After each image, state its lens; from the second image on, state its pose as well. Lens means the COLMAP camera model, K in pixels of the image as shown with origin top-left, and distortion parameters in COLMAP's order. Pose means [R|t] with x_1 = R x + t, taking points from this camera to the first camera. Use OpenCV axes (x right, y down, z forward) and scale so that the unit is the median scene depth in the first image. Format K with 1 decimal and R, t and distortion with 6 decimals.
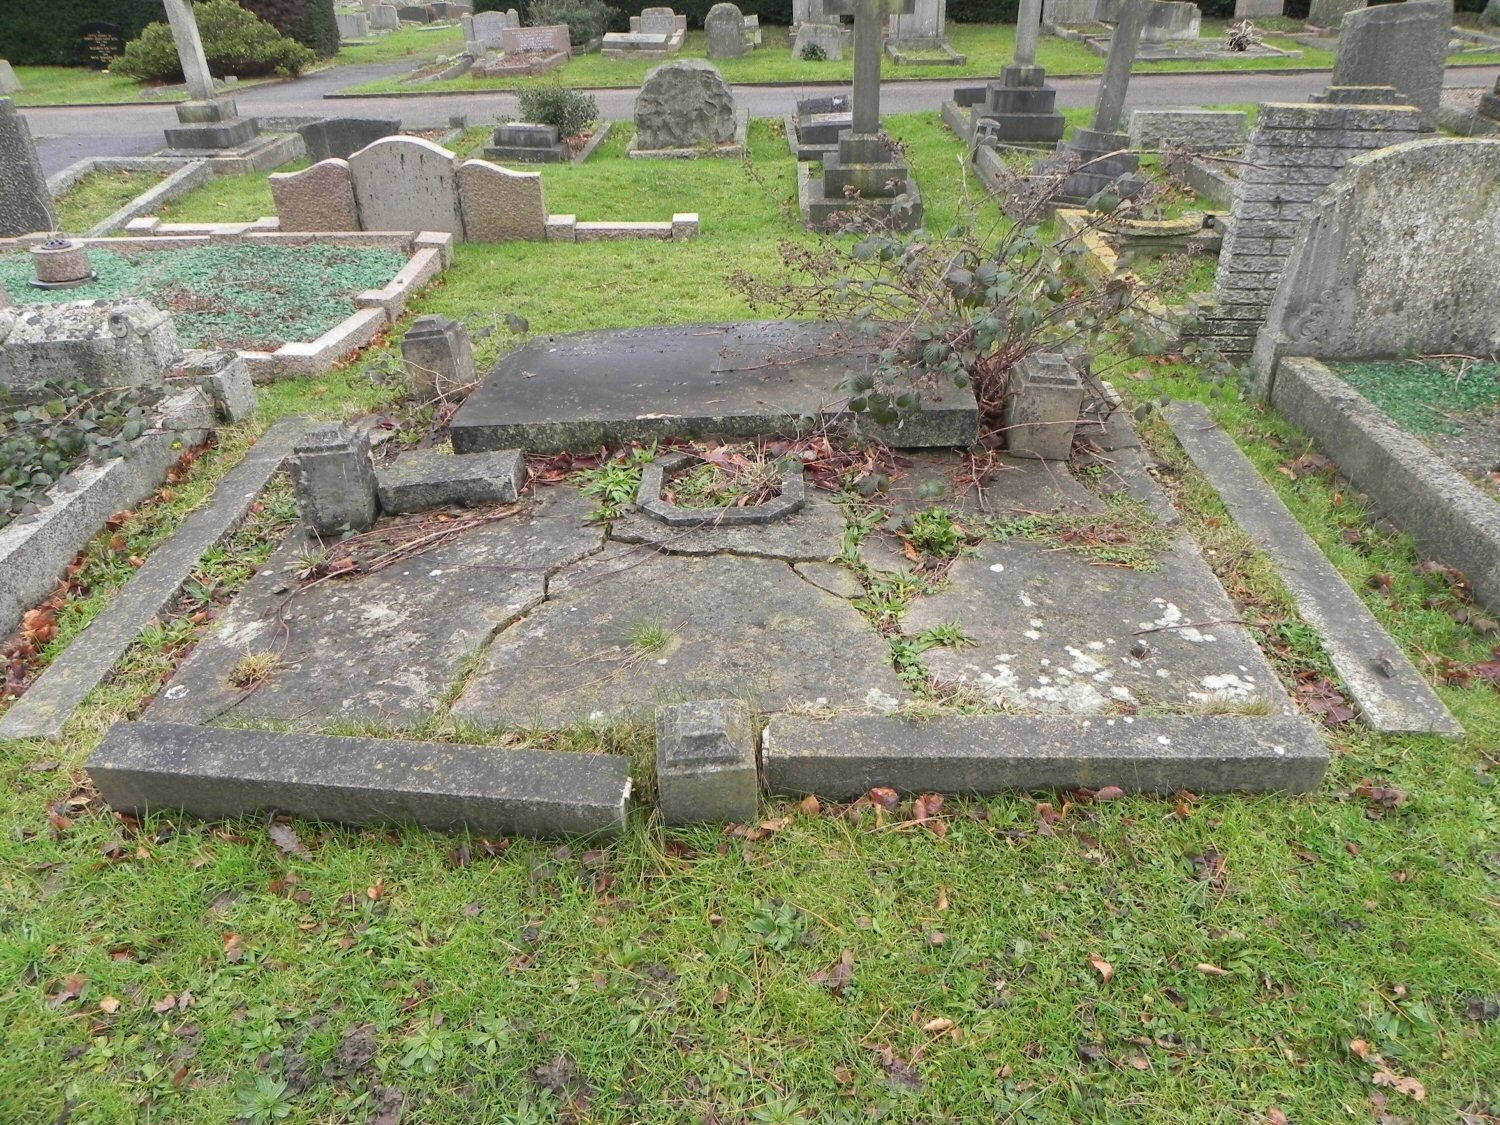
lens RADIAL K [[1124.5, 0, 758.4], [0, 1124.5, 562.4], [0, 0, 1]] dist [-0.032372, 0.027675]
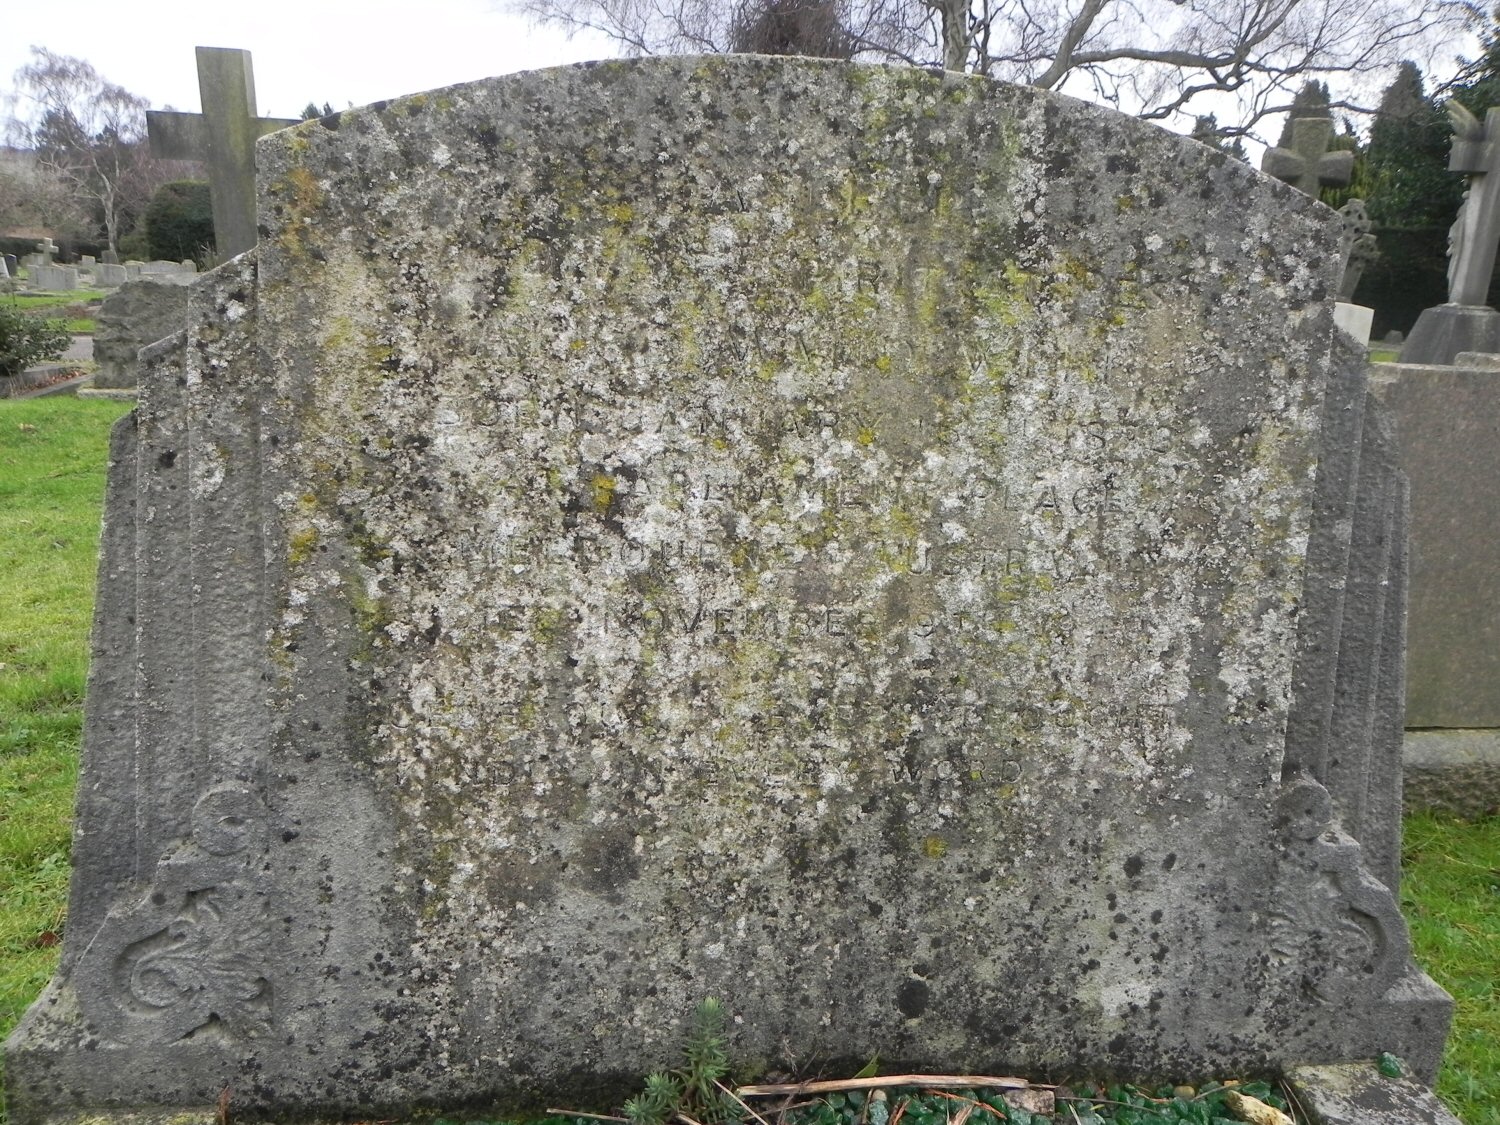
lens RADIAL K [[1124.5, 0, 758.4], [0, 1124.5, 562.4], [0, 0, 1]] dist [-0.032372, 0.027675]
pose [[0.989264, 0.021543, 0.144545, 0.578115], [0.014275, 0.970100, -0.242284, -0.235663], [-0.145443, 0.241747, 0.959377, 0.803626]]
